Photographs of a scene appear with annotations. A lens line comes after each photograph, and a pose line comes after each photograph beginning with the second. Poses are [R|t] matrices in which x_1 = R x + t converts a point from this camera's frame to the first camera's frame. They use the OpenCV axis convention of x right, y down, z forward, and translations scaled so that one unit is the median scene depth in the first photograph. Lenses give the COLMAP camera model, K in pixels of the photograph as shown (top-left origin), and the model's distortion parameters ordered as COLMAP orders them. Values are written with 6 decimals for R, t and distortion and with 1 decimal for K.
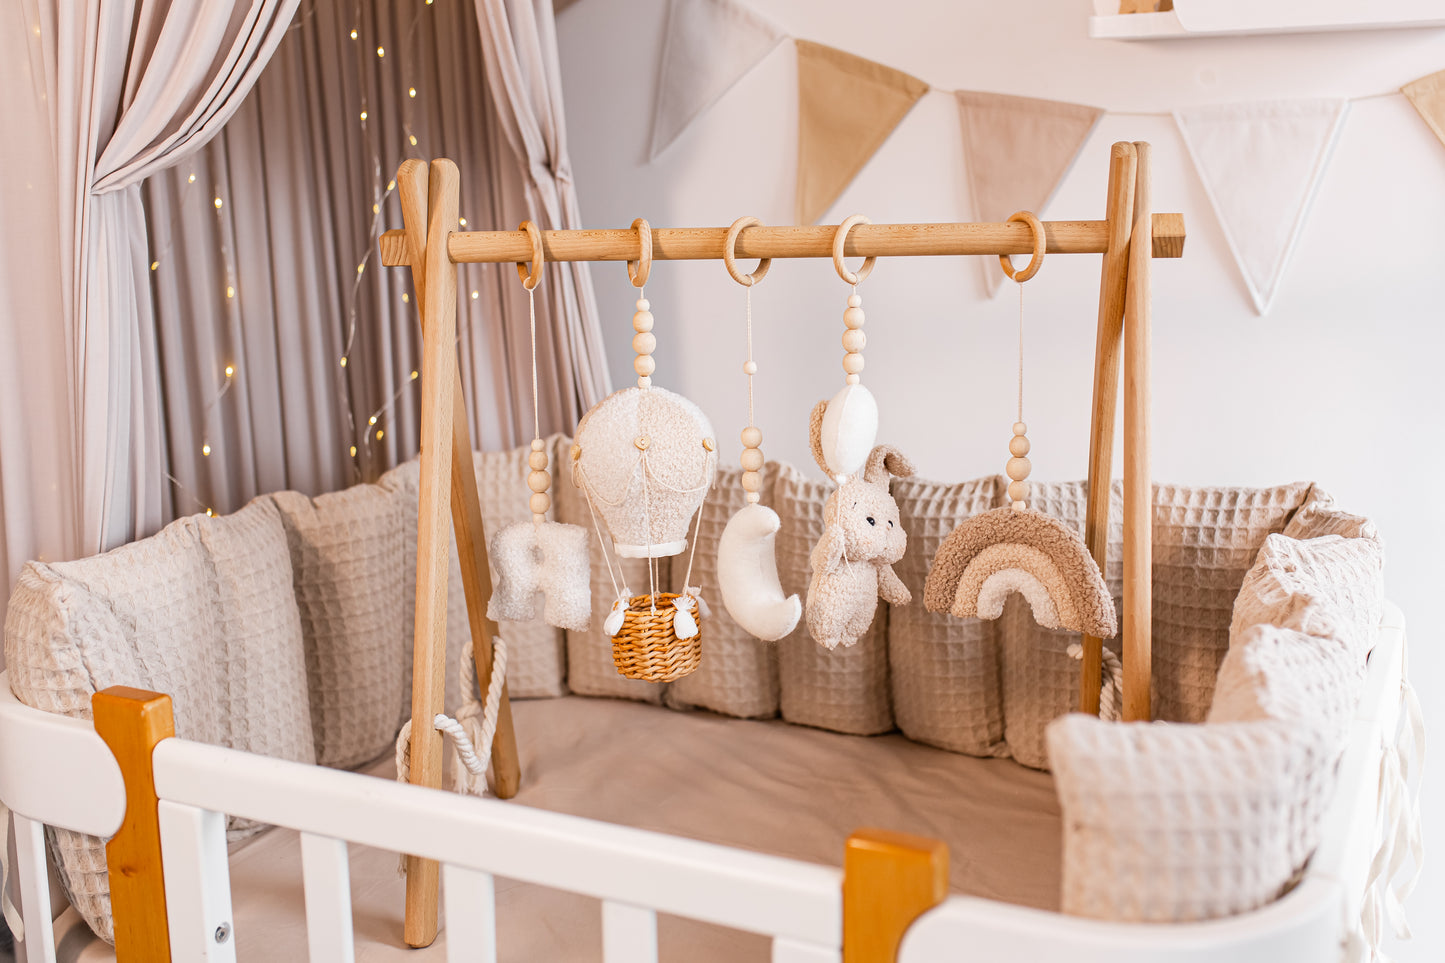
lens RADIAL K [[1568.1, 0, 723.7], [0, 1568.1, 444.2], [0, 0, 1]] dist [-0.017139, 0.000000]
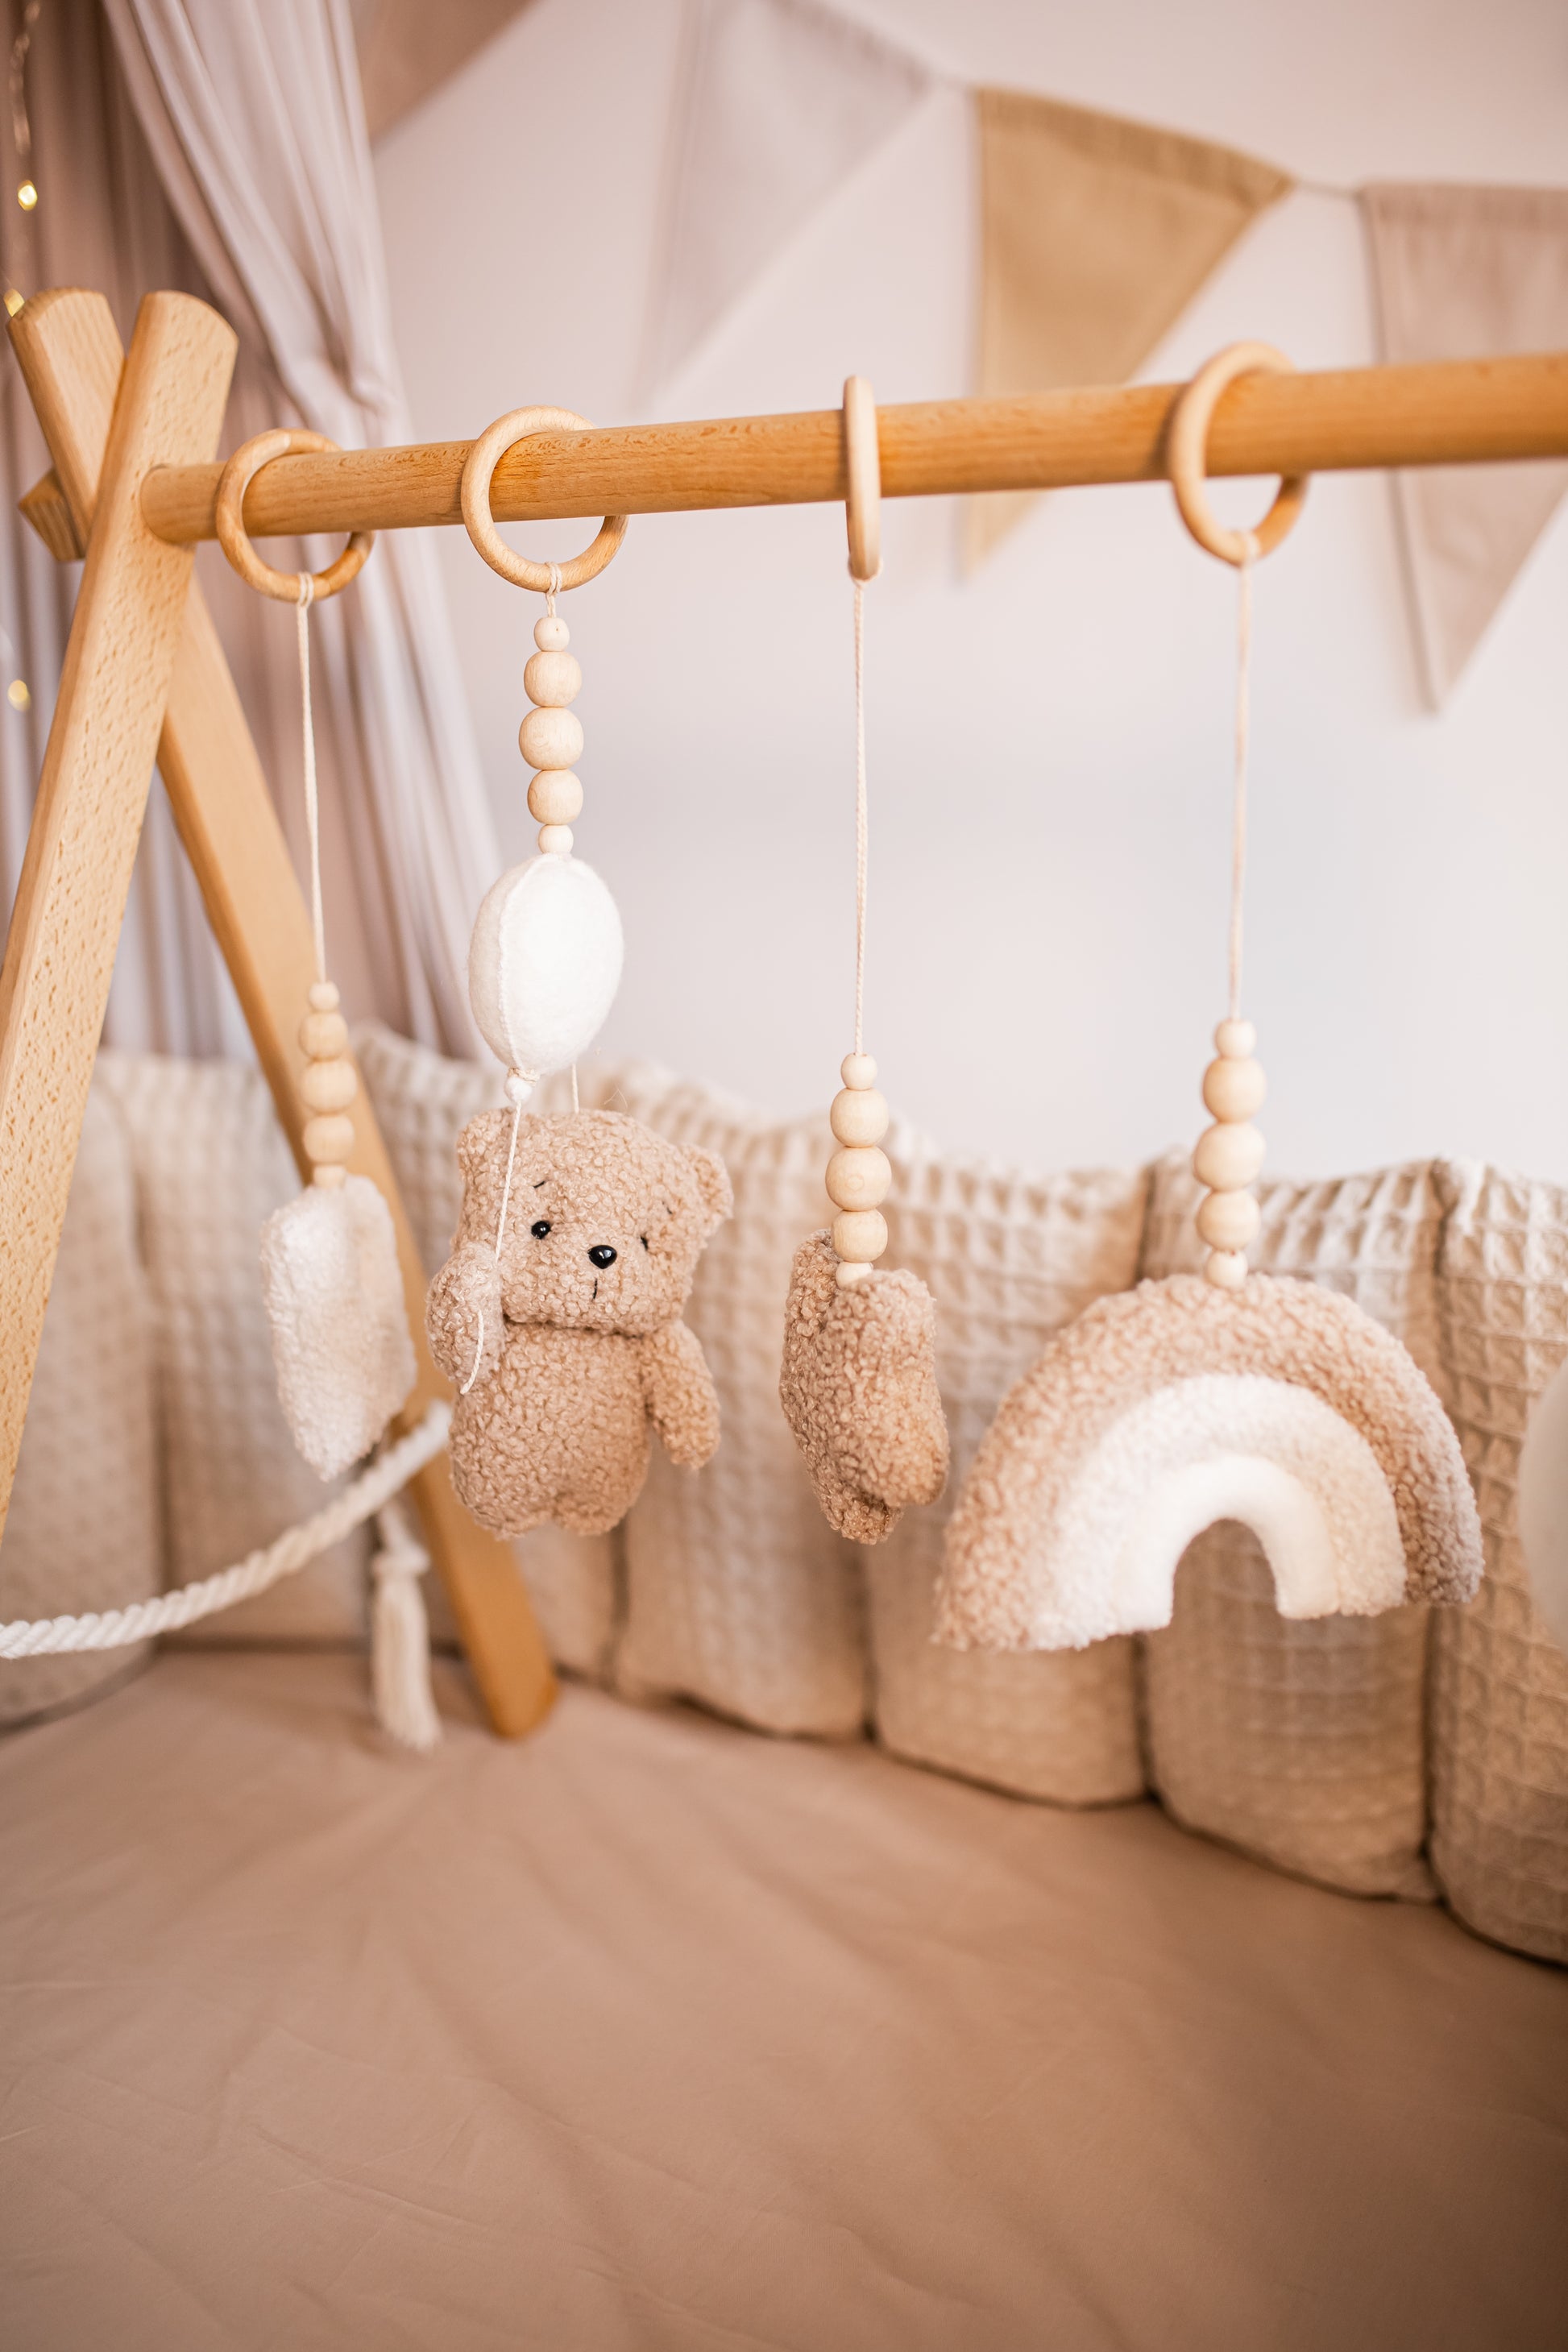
lens RADIAL K [[2382.2, 0, 773.8], [0, 2382.2, 1149.4], [0, 0, 1]] dist [-0.012172, 0.000000]
pose [[0.994508, 0.030976, -0.099974, 0.073965], [-0.028255, 0.999194, 0.028524, 0.005539], [0.100777, -0.025542, 0.994581, 0.417968]]
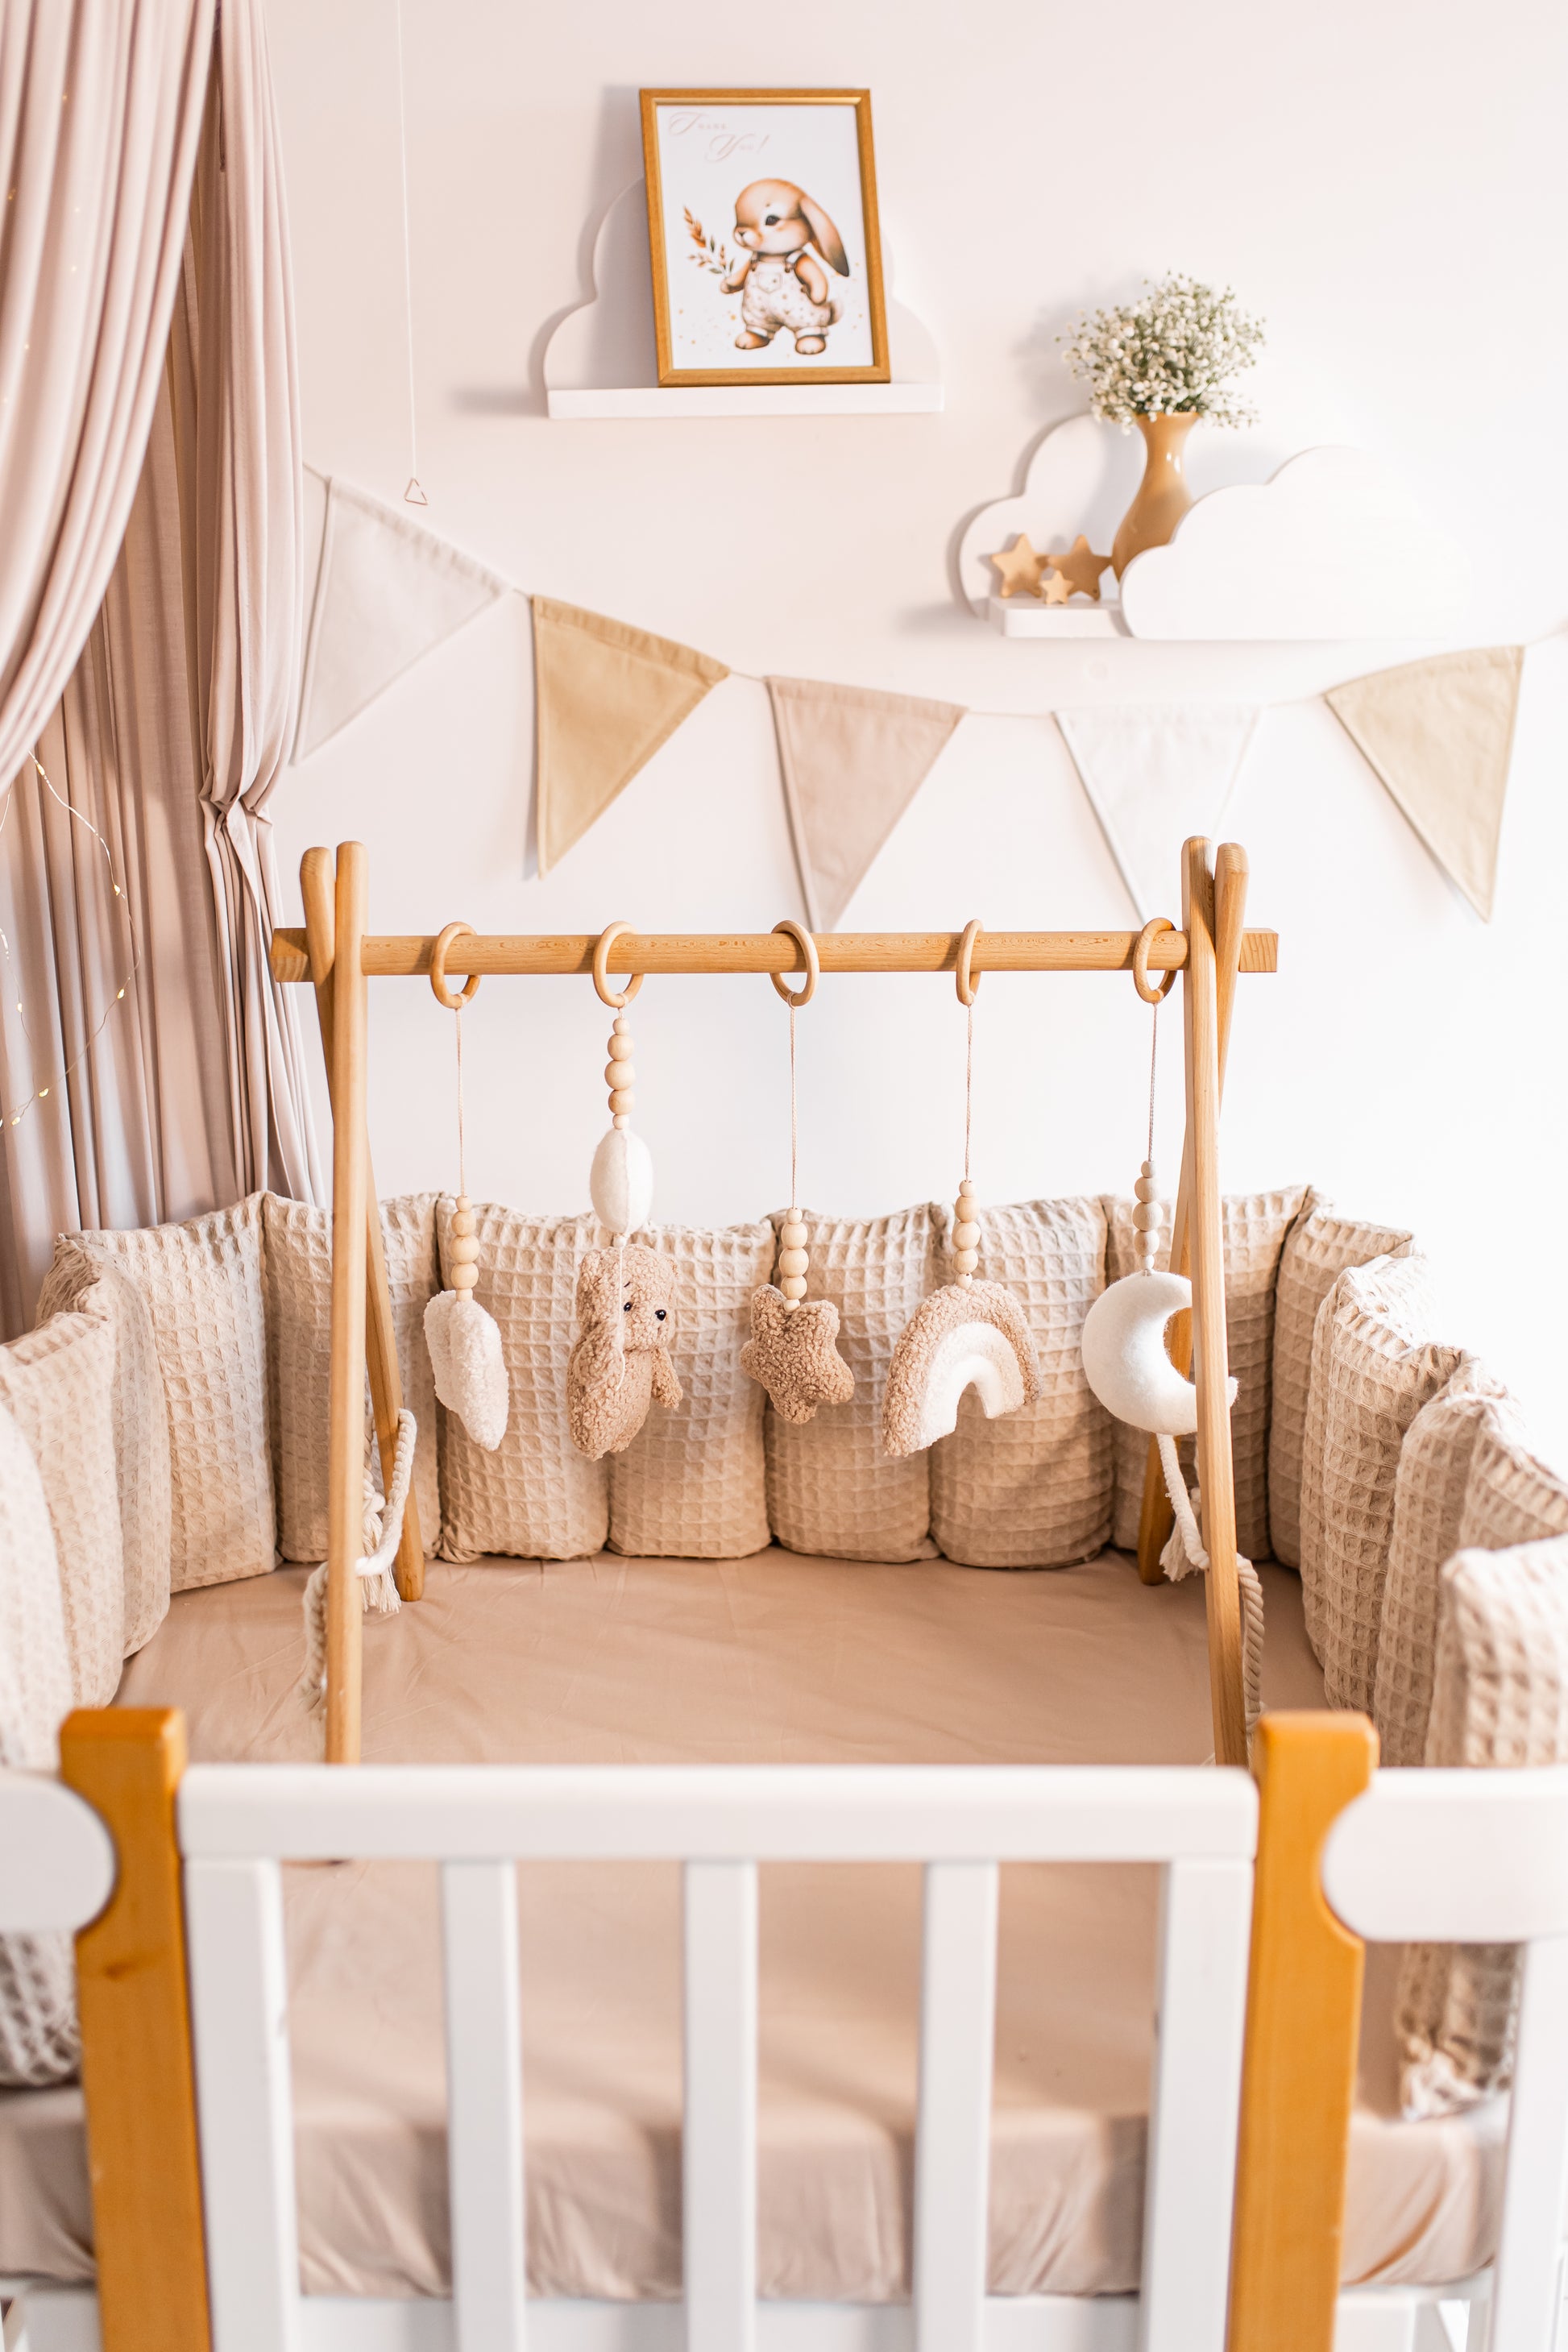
lens RADIAL K [[2382.2, 0, 805.7], [0, 2382.2, 1144.0], [0, 0, 1]] dist [-0.012172, 0.000000]
pose [[0.893928, -0.091891, 0.438689, -0.382103], [0.061580, 0.994656, 0.082864, -0.108139], [-0.443959, -0.047060, 0.894810, -0.024473]]
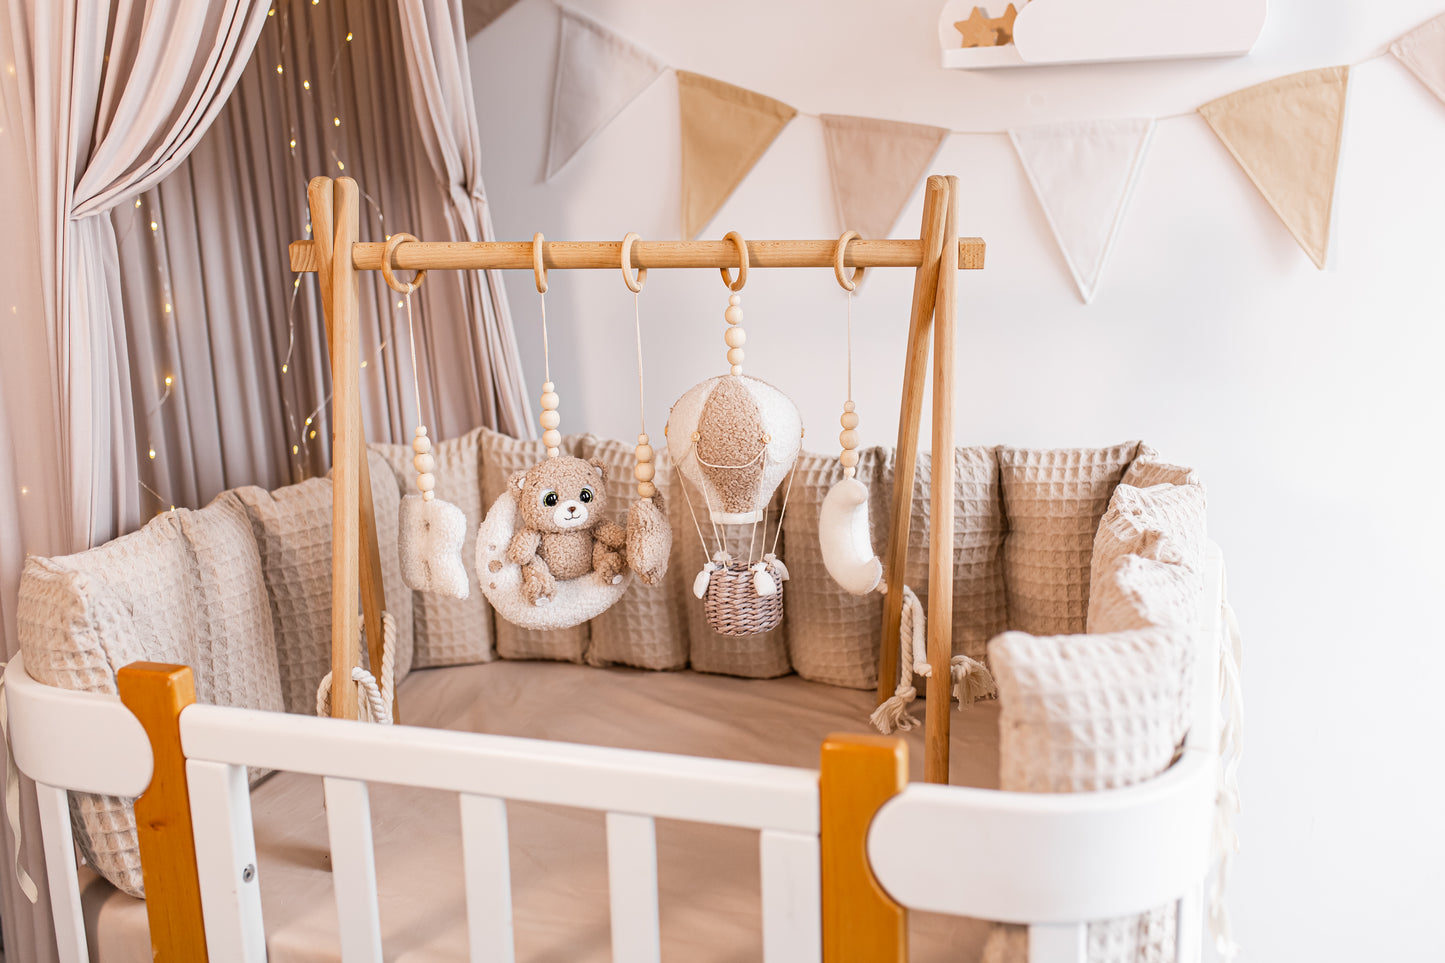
lens RADIAL K [[1463.5, 0, 725.4], [0, 1463.5, 464.6], [0, 0, 1]] dist [-0.012172, 0.000000]
pose [[0.991635, -0.040494, 0.122560, -0.068401], [0.038288, 0.999061, 0.020296, 0.006399], [-0.123267, -0.015434, 0.992254, -0.062398]]
